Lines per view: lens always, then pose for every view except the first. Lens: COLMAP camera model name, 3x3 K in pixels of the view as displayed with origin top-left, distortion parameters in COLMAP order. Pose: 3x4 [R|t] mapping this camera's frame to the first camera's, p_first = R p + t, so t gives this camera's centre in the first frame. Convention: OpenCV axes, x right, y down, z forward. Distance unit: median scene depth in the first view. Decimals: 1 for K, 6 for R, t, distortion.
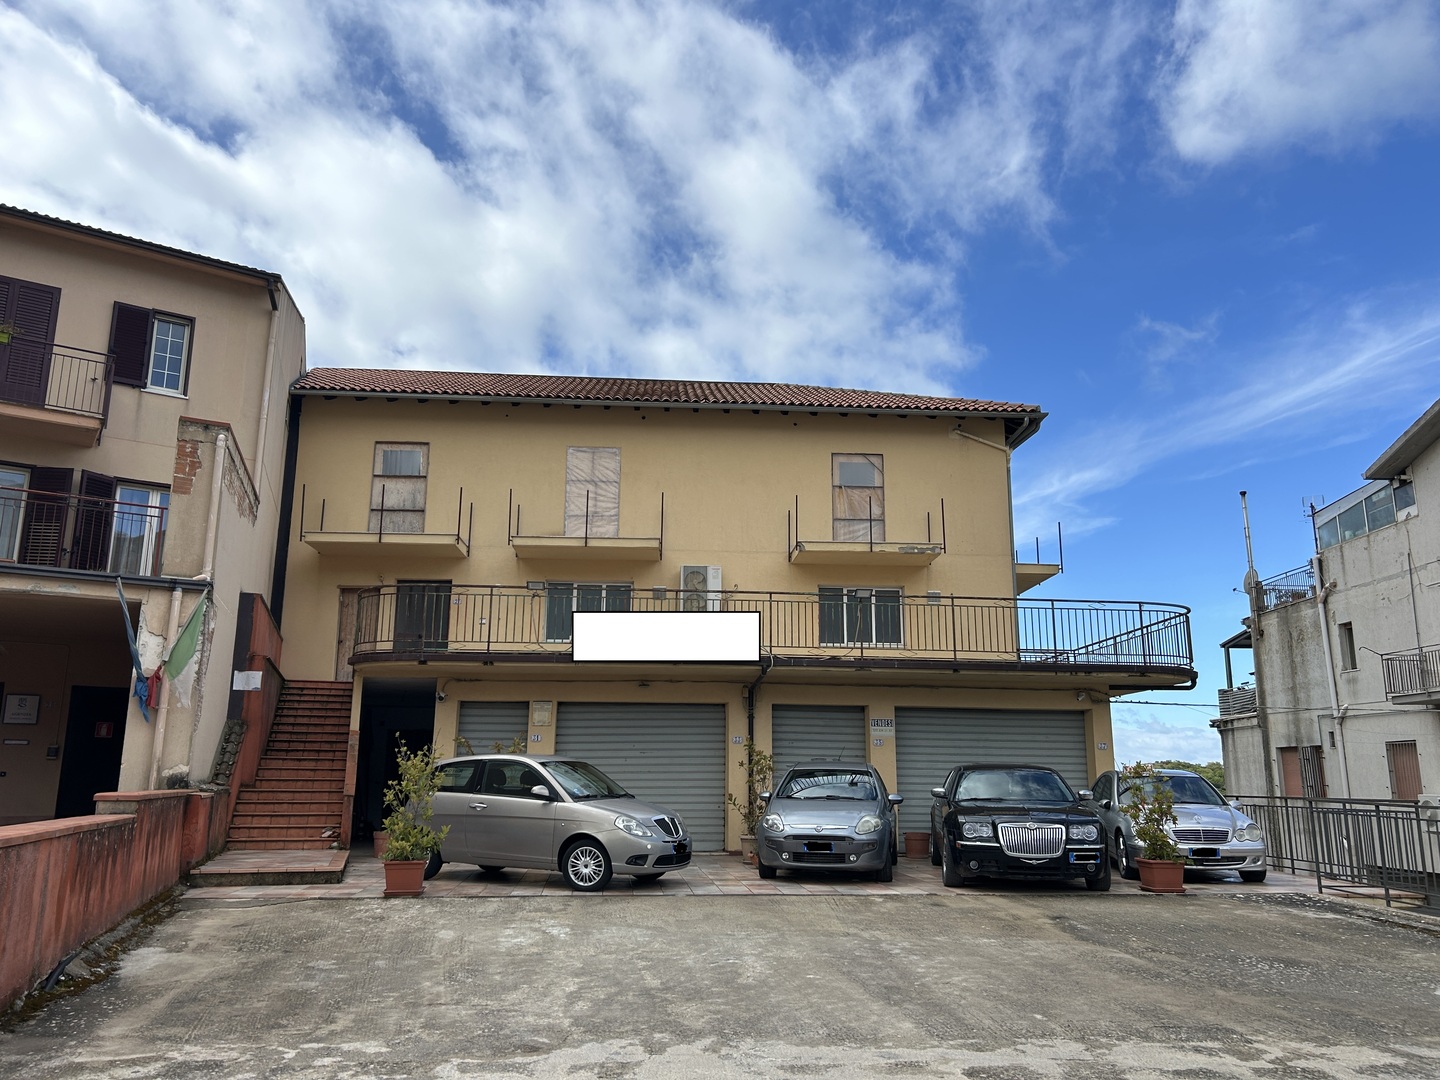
lens RADIAL K [[1083.4, 0, 725.4], [0, 1083.4, 545.7], [0, 0, 1]] dist [0.056402, -0.055139]
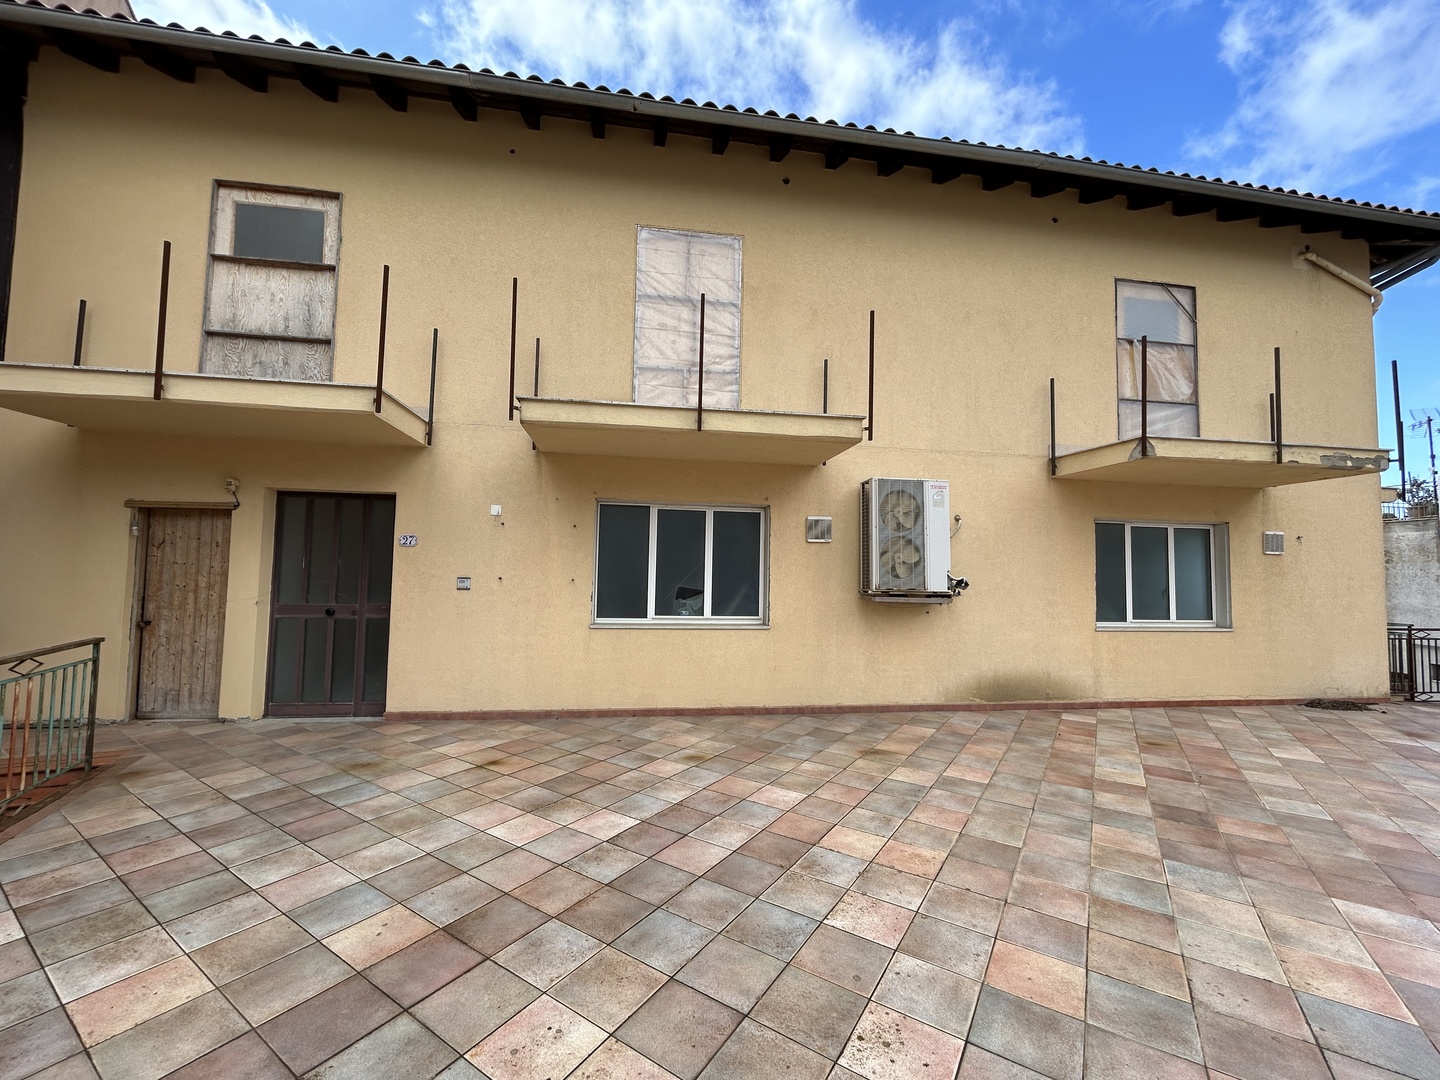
lens RADIAL K [[579.8, 0, 713.3], [0, 579.8, 539.9], [0, 0, 1]] dist [0.000500, 0.000636]
pose [[0.995020, 0.018353, 0.097975, -0.136434], [-0.034377, 0.985783, 0.164467, 0.005021], [-0.093563, -0.167016, 0.981505, 0.725781]]
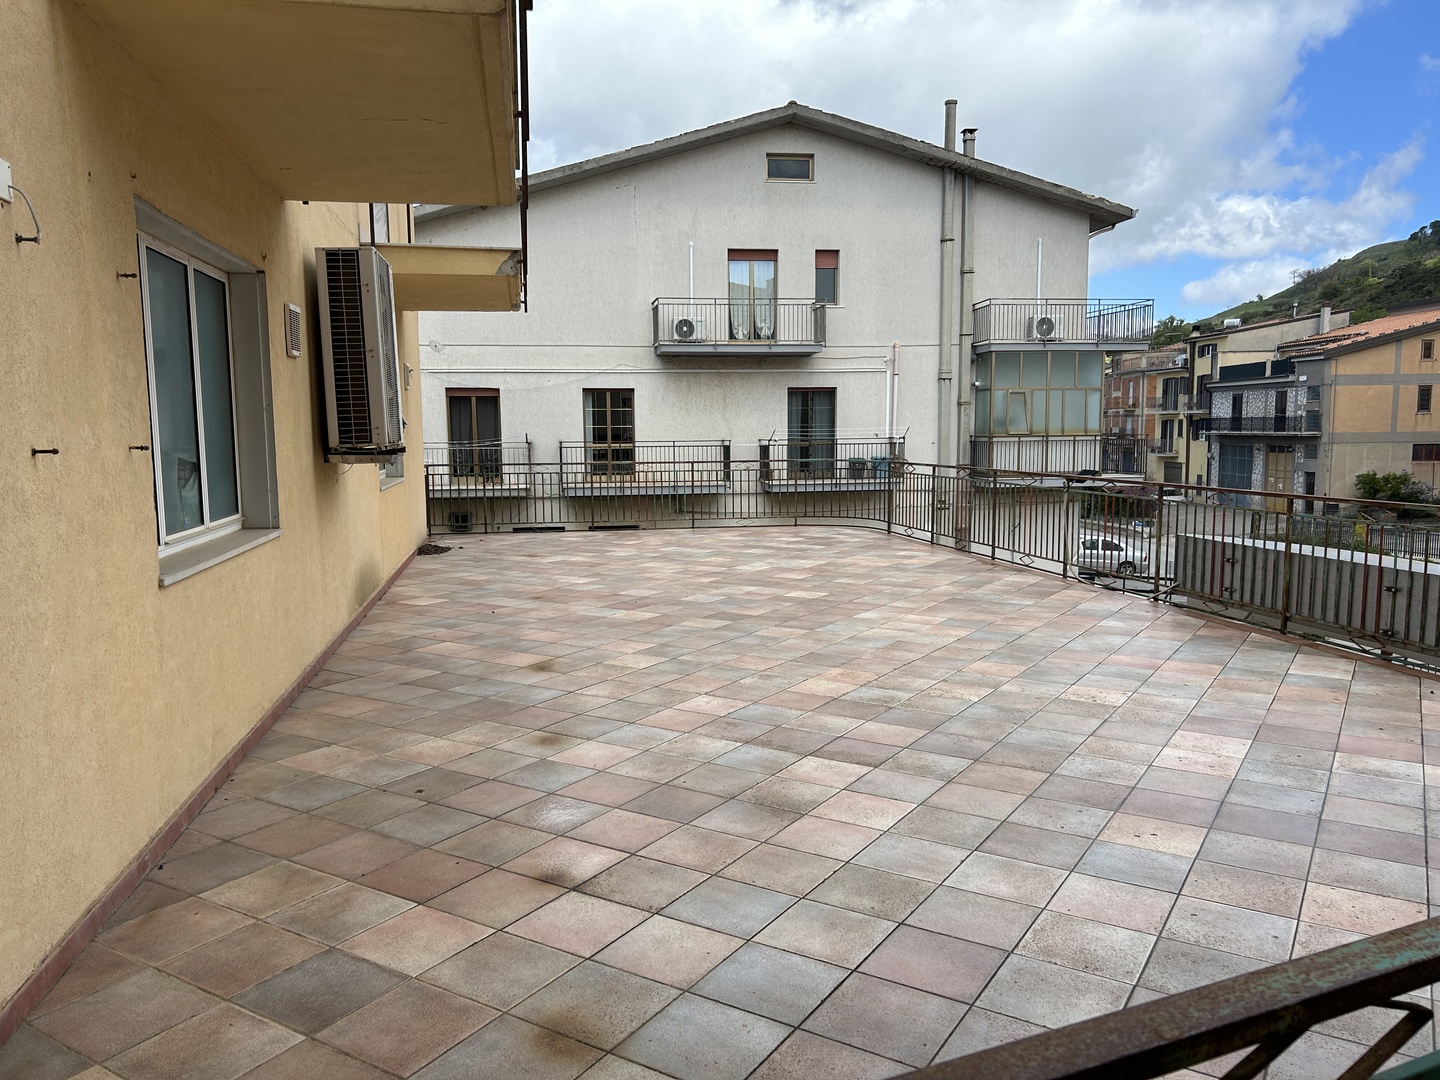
lens RADIAL K [[1083.4, 0, 715.5], [0, 1083.4, 546.2], [0, 0, 1]] dist [0.056402, -0.055139]
pose [[-0.118398, -0.119821, 0.985710, -0.274104], [-0.208364, 0.973589, 0.093320, 0.034970], [-0.970859, -0.194338, -0.140237, 0.858439]]
